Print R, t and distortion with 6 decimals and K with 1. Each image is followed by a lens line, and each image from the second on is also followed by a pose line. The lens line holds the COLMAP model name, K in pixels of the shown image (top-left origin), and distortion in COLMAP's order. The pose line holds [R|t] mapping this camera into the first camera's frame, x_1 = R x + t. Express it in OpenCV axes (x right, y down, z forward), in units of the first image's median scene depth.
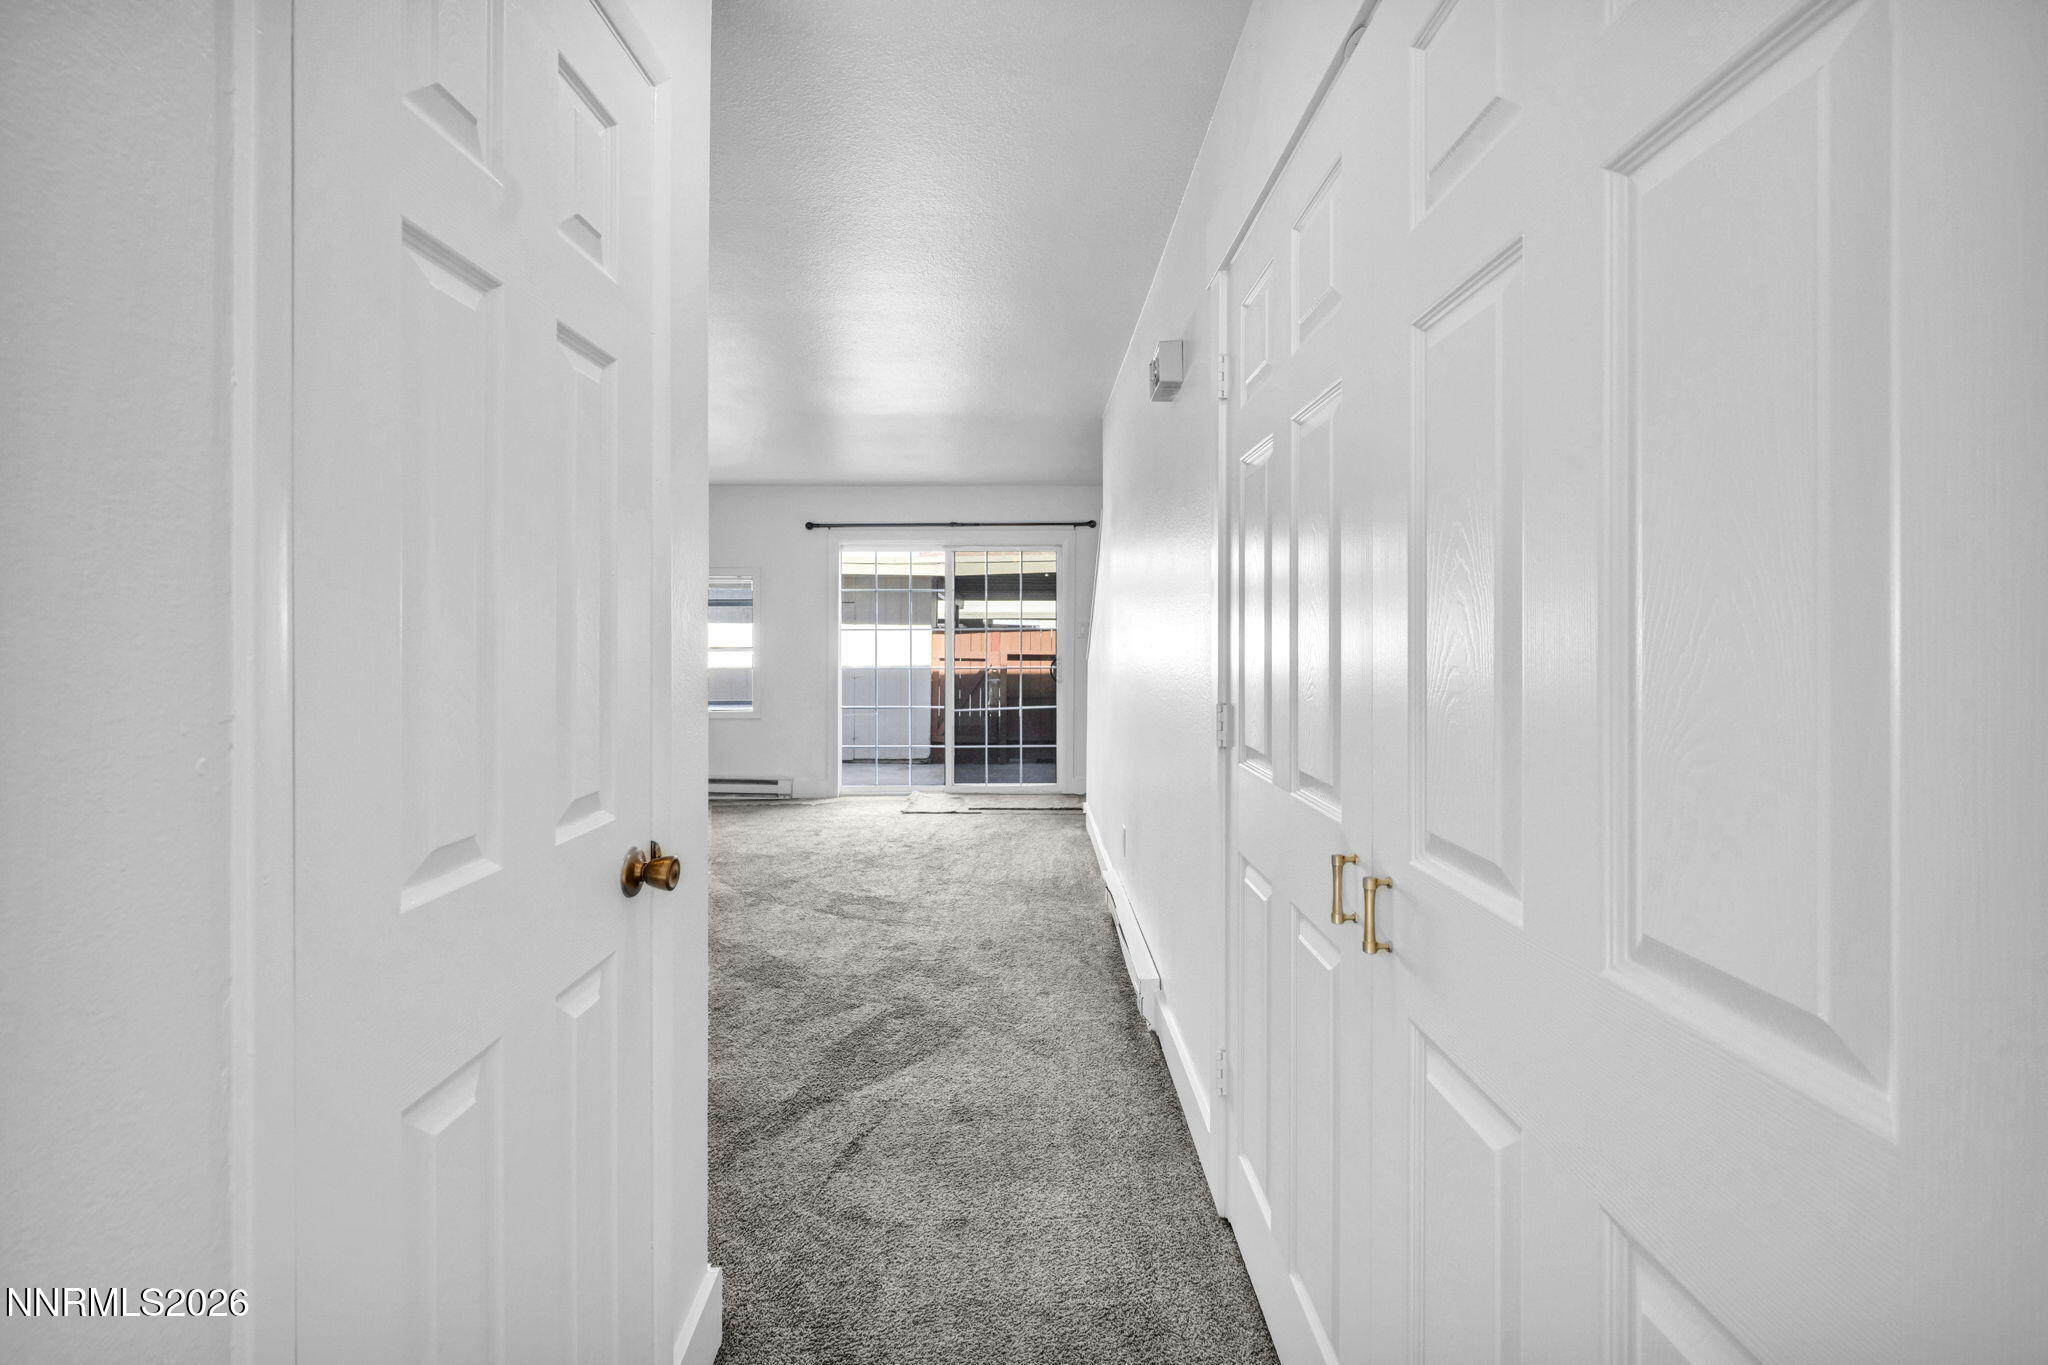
lens RADIAL K [[853.8, 0, 1071.5], [0, 853.8, 645.7], [0, 0, 1]] dist [-0.001785, -0.000436]
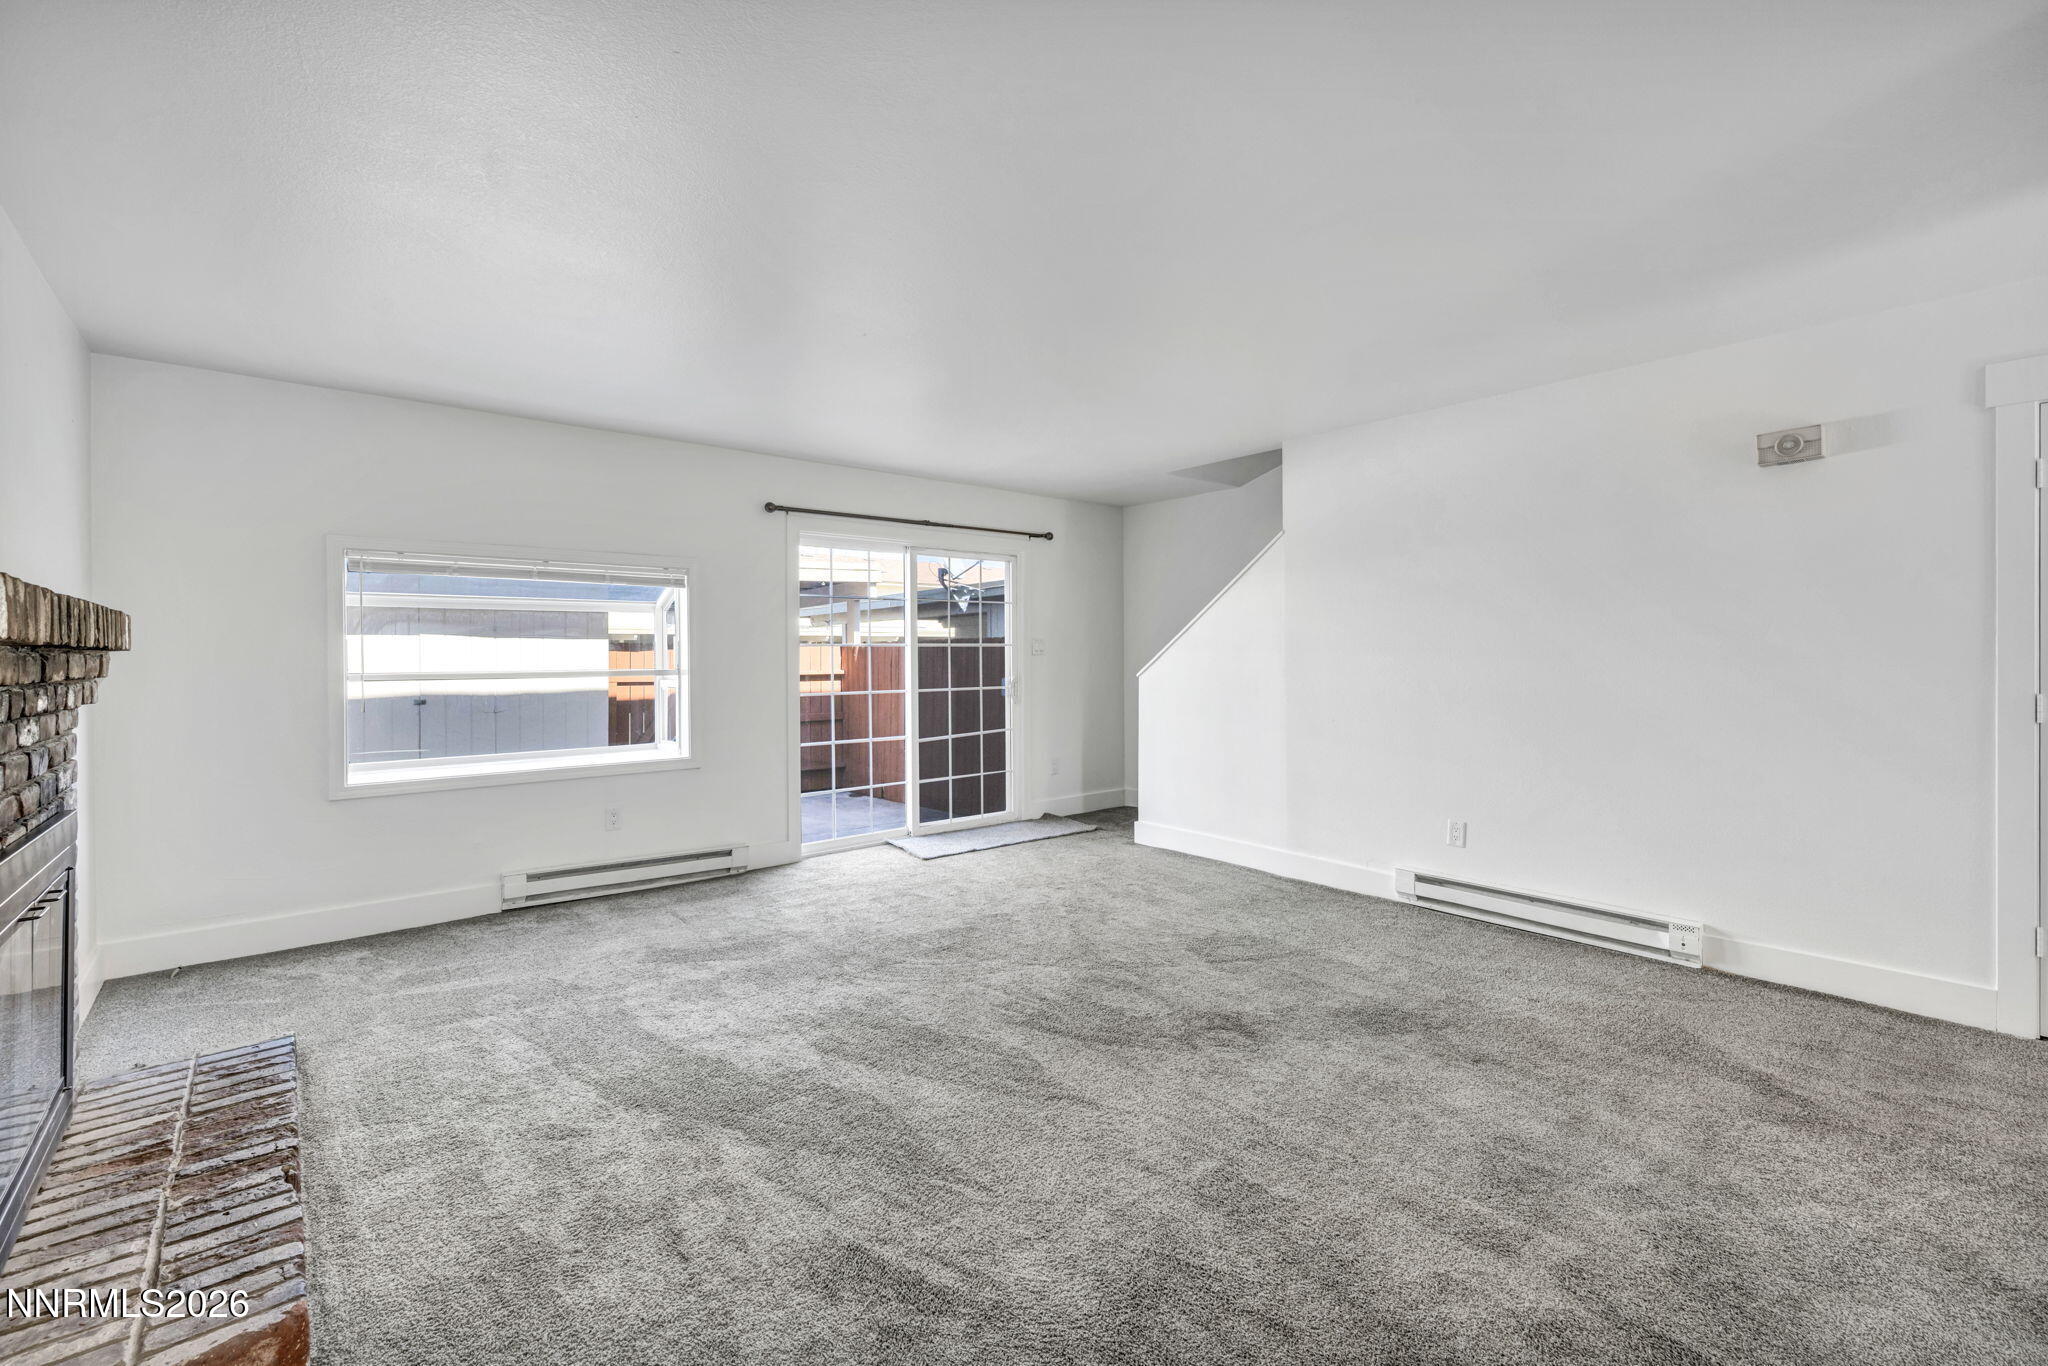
lens RADIAL K [[842.5, 0, 1027.3], [0, 842.5, 676.5], [0, 0, 1]] dist [-0.002242, -0.000177]
pose [[0.773346, -0.021235, 0.633628, -0.599811], [0.011561, 0.999745, 0.019394, -0.002730], [-0.633879, -0.007673, 0.773395, 0.276170]]
